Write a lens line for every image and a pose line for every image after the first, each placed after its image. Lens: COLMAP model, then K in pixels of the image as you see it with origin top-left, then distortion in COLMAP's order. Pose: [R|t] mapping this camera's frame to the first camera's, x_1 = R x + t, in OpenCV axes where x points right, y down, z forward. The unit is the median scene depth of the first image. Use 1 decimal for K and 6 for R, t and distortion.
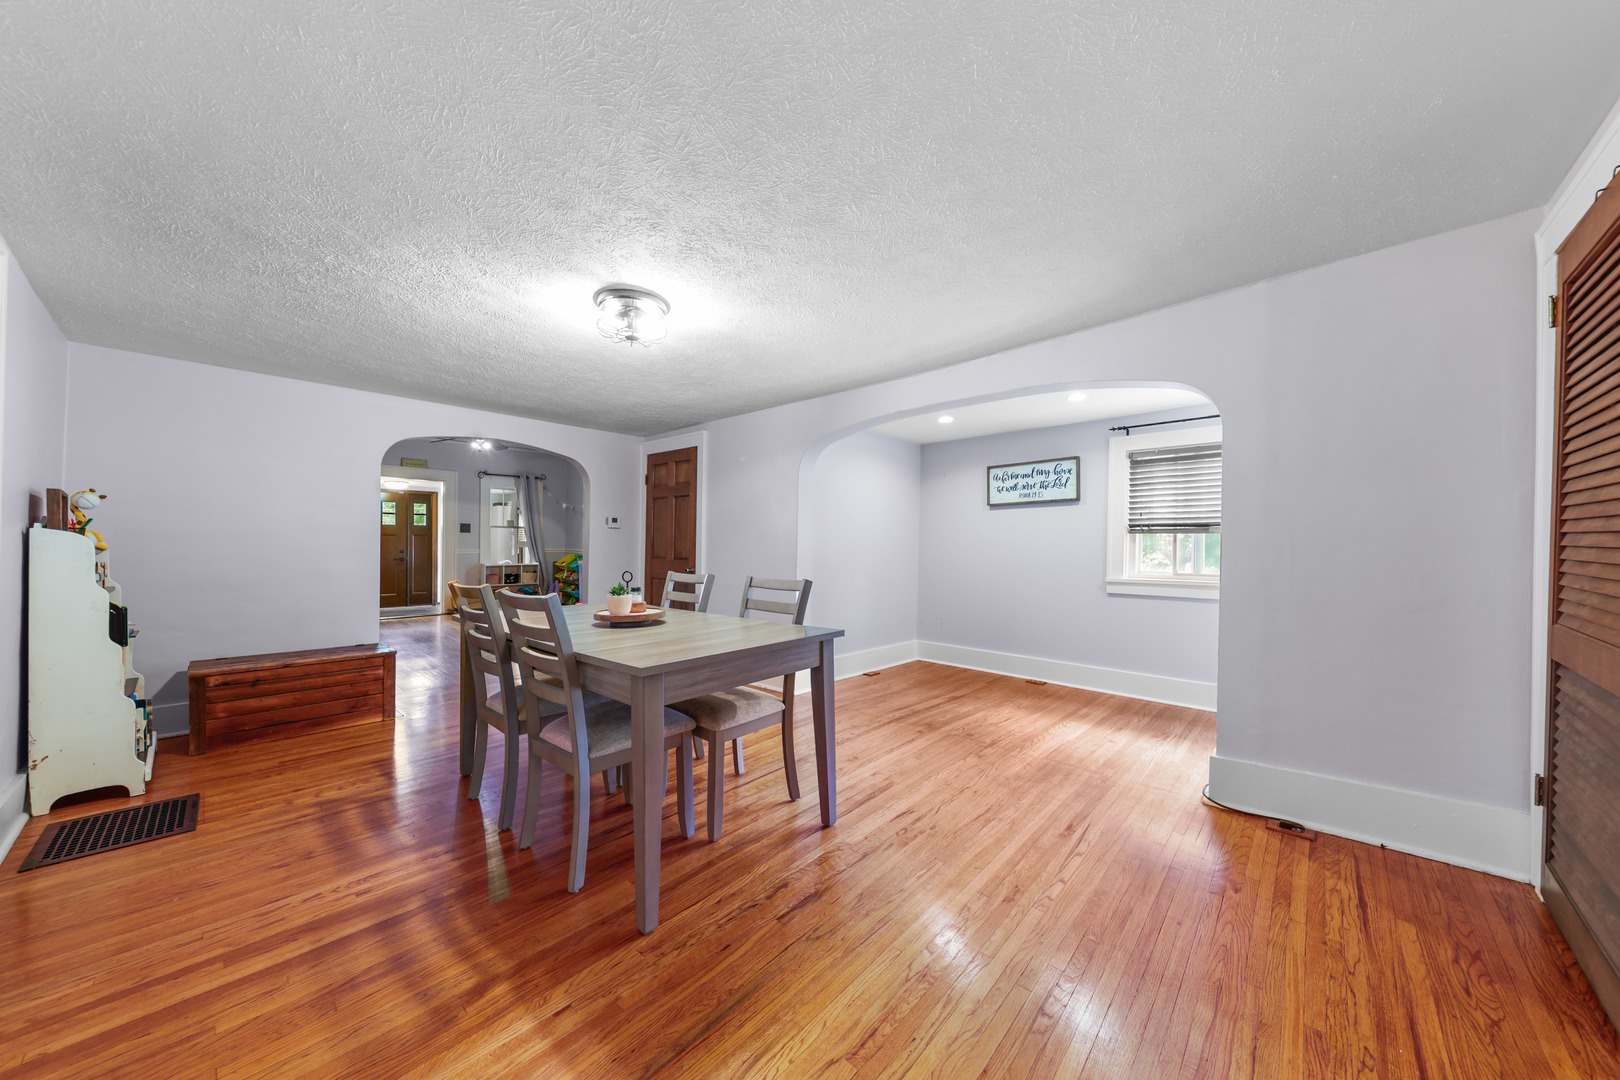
lens RADIAL K [[540.0, 0, 818.5], [0, 540.0, 546.2], [0, 0, 1]] dist [0.000895, 0.000080]
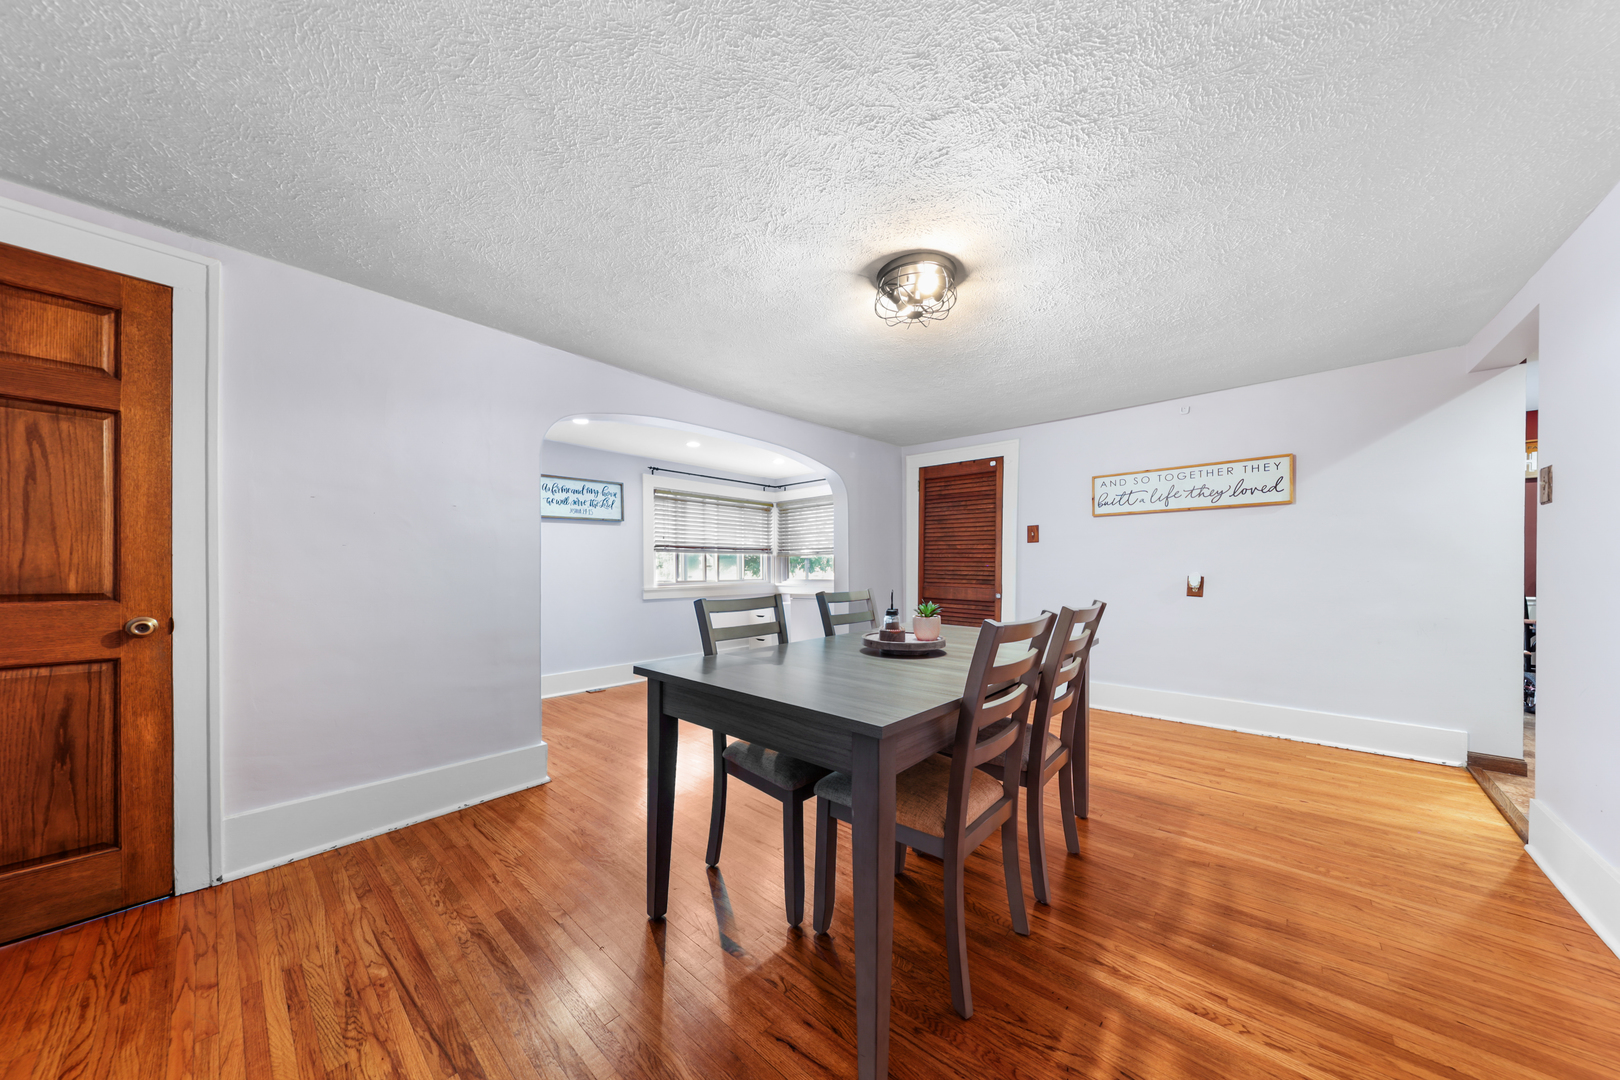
lens RADIAL K [[540.0, 0, 770.2], [0, 540.0, 565.6], [0, 0, 1]] dist [0.000895, 0.000080]
pose [[0.035574, -0.004994, 0.999355, -1.327021], [-0.000585, 0.999987, 0.005018, 0.005915], [-0.999367, -0.000763, 0.035571, 1.306635]]
